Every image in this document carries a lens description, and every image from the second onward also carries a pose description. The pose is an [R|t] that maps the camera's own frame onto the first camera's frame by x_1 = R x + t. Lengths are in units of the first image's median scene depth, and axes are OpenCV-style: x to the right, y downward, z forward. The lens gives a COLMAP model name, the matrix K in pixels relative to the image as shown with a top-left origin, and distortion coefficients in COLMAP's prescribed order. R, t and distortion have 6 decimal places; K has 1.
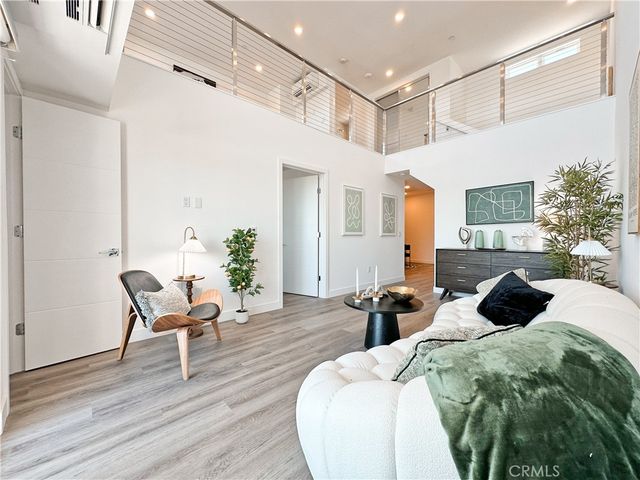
lens RADIAL K [[257.7, 0, 320.0], [0, 257.7, 239.2], [0, 0, 1]] dist [0.003143, 0.000216]
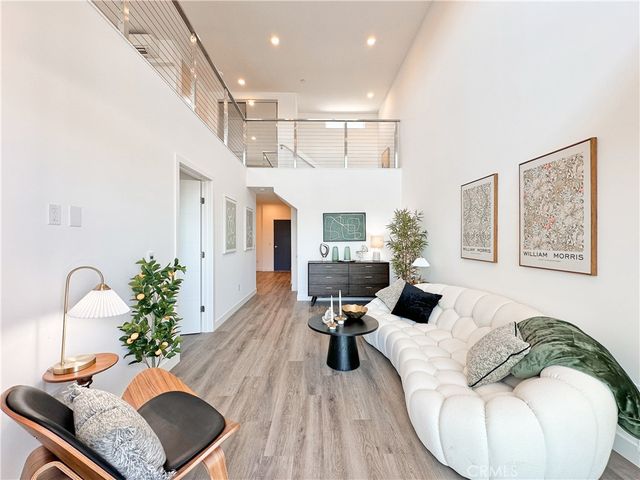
lens RADIAL K [[257.7, 0, 318.7], [0, 257.7, 238.8], [0, 0, 1]] dist [0.003143, 0.000216]
pose [[0.674841, 0.000621, 0.737963, -0.376527], [0.006546, 0.999955, -0.006828, -0.063826], [-0.737934, 0.009439, 0.674807, 0.195637]]
